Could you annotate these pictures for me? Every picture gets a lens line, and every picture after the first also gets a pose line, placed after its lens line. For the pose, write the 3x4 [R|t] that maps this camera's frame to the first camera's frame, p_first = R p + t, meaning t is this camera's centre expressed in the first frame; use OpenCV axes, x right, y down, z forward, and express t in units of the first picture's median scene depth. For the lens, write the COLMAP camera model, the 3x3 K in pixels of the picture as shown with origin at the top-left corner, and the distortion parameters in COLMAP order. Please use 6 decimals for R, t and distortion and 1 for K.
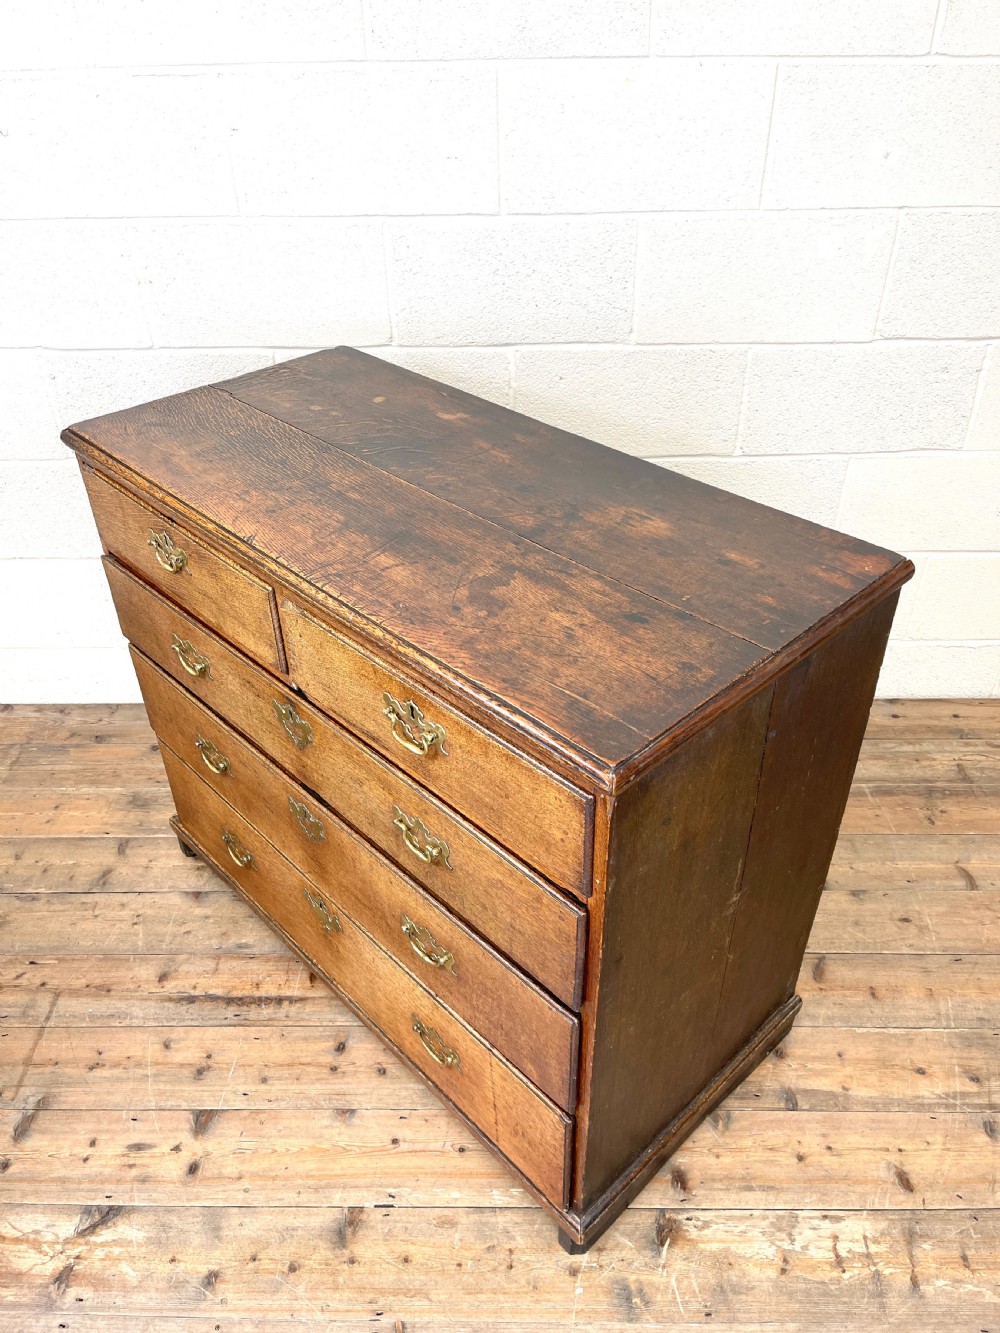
lens RADIAL K [[1009.7, 0, 505.7], [0, 1009.7, 669.8], [0, 0, 1]] dist [0.074841, -0.106587]
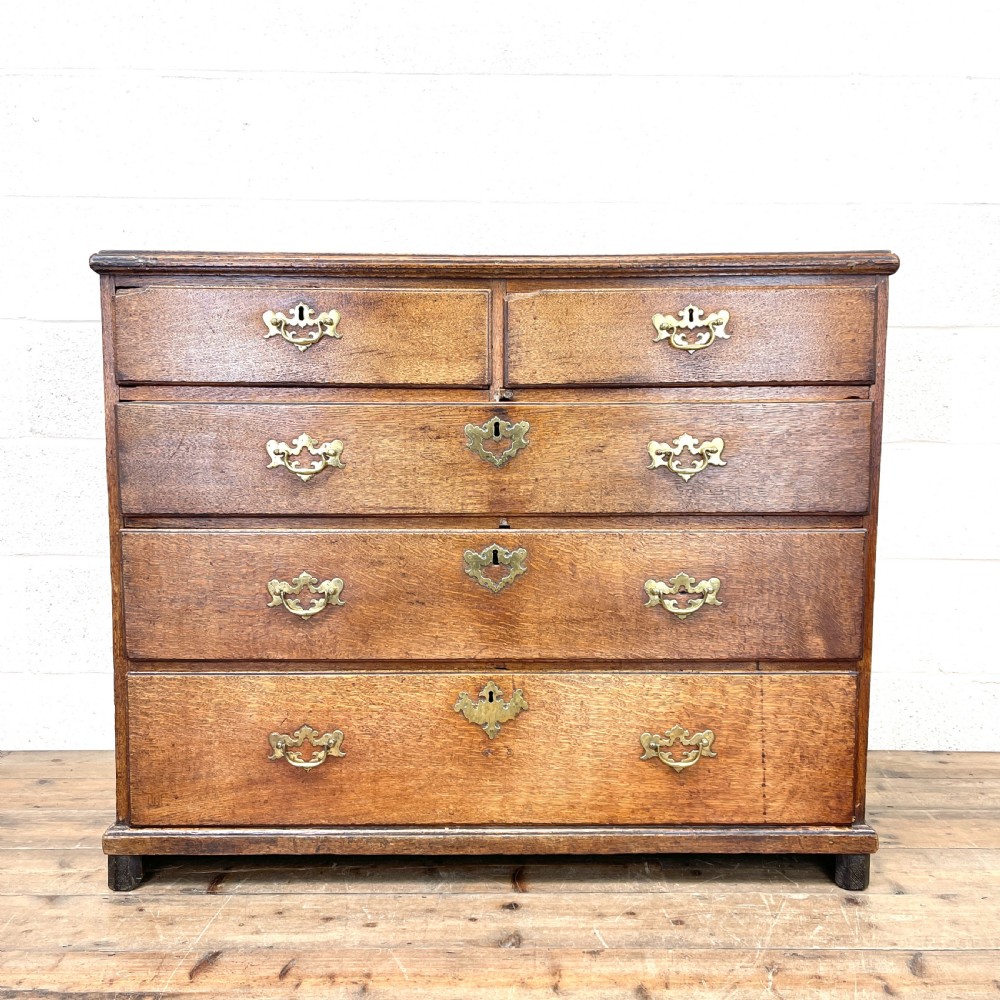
lens RADIAL K [[994.4, 0, 504.8], [0, 994.4, 505.4], [0, 0, 1]] dist [0.058462, -0.075379]
pose [[0.690479, -0.056324, 0.721156, -0.914952], [0.419356, 0.843497, -0.335638, 0.442633], [-0.589389, 0.534172, 0.606037, 0.401760]]
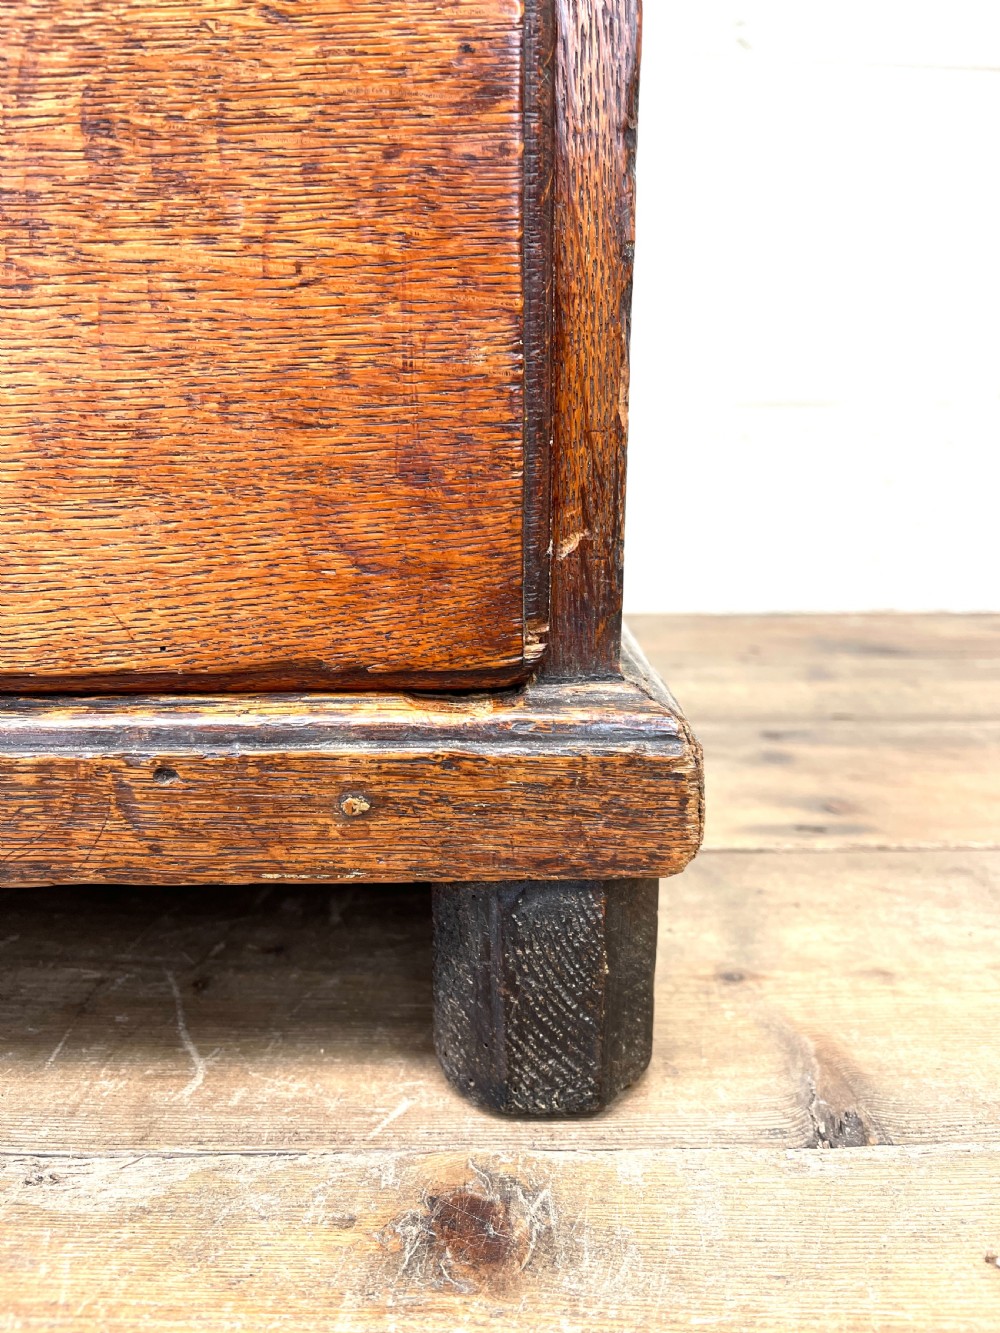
lens RADIAL K [[1009.7, 0, 505.7], [0, 1009.7, 669.8], [0, 0, 1]] dist [0.074841, -0.106587]
pose [[0.680417, -0.158992, 0.715370, -0.045691], [0.426963, 0.879390, -0.210656, 0.551650], [-0.595596, 0.448771, 0.666236, 0.897295]]
